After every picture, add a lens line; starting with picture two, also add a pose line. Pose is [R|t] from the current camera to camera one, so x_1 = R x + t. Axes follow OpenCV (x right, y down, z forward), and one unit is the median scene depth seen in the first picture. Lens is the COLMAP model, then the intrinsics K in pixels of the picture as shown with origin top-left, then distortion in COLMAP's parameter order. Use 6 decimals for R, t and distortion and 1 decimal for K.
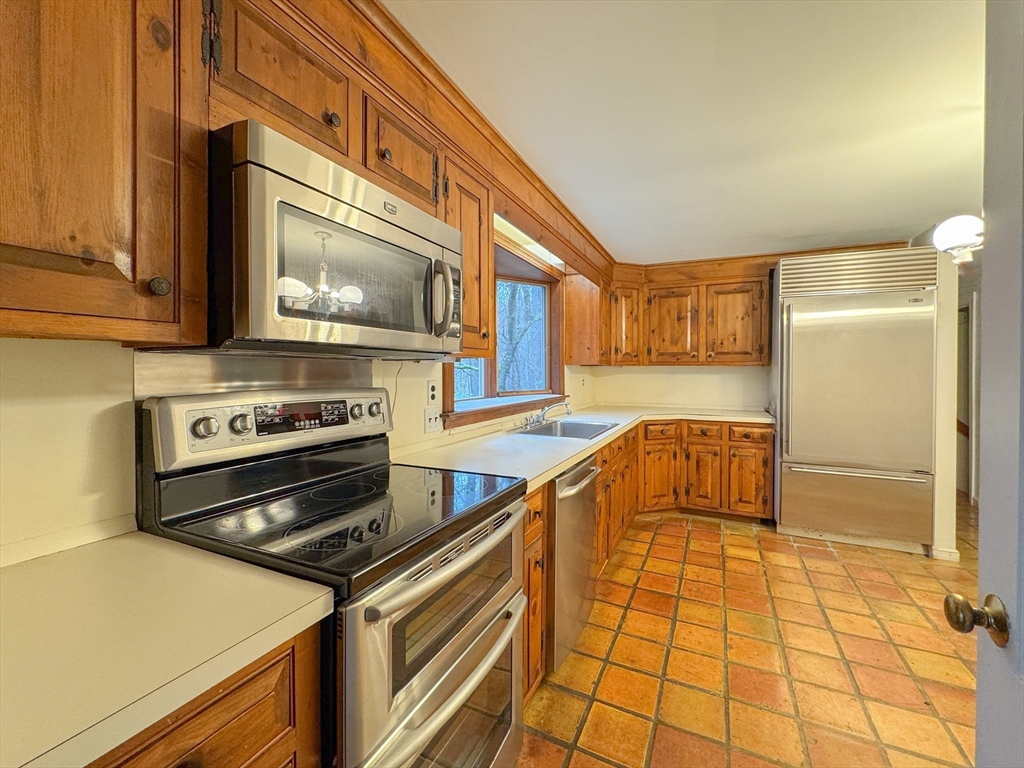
lens RADIAL K [[425.9, 0, 529.9], [0, 425.9, 377.4], [0, 0, 1]] dist [-0.003111, -0.000728]
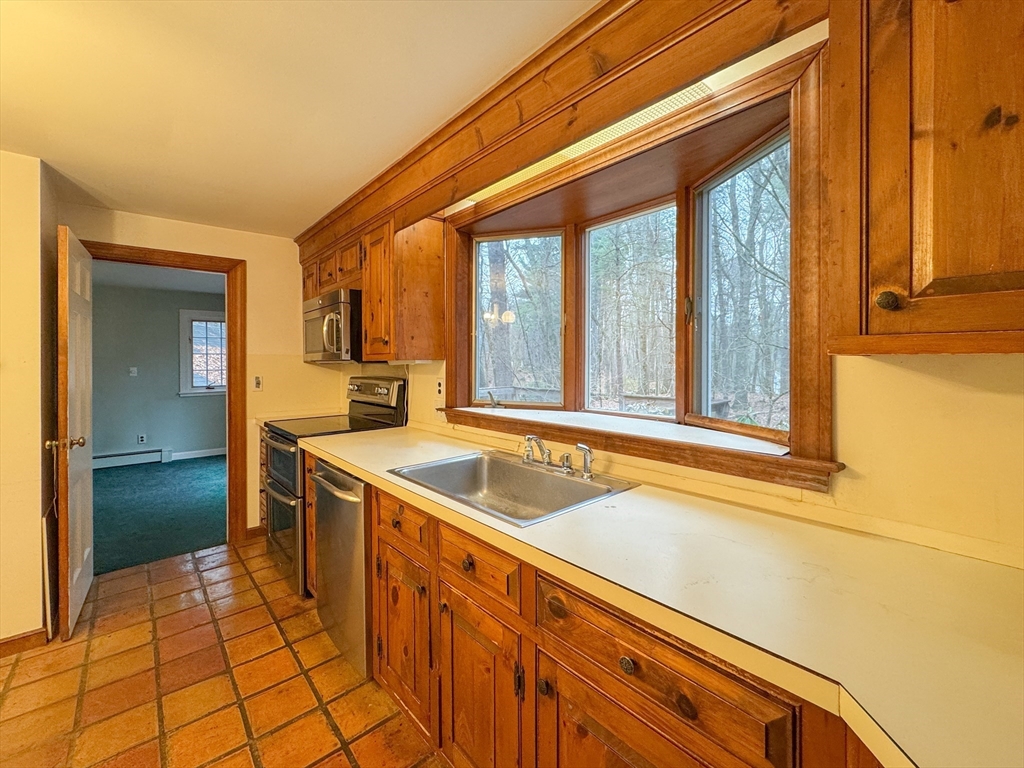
lens RADIAL K [[425.9, 0, 517.2], [0, 425.9, 365.8], [0, 0, 1]] dist [-0.003111, -0.000728]
pose [[-0.408813, 0.009385, -0.912570, 0.502754], [-0.007110, 0.999884, 0.013468, -0.029984], [0.912590, 0.011994, -0.408699, 1.069974]]
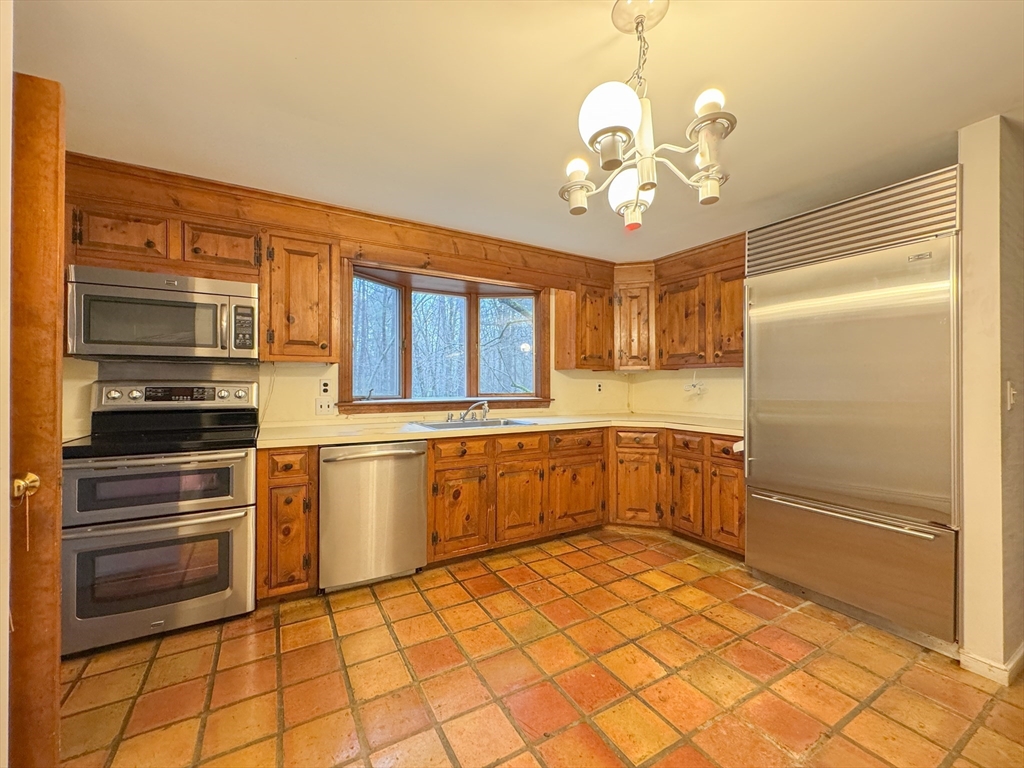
lens RADIAL K [[425.9, 0, 531.7], [0, 425.9, 384.0], [0, 0, 1]] dist [-0.003111, -0.000728]
pose [[0.827581, -0.002378, -0.561341, 0.733266], [-0.007153, 0.999865, -0.014782, 0.024883], [0.561301, 0.016249, 0.827452, 0.121566]]
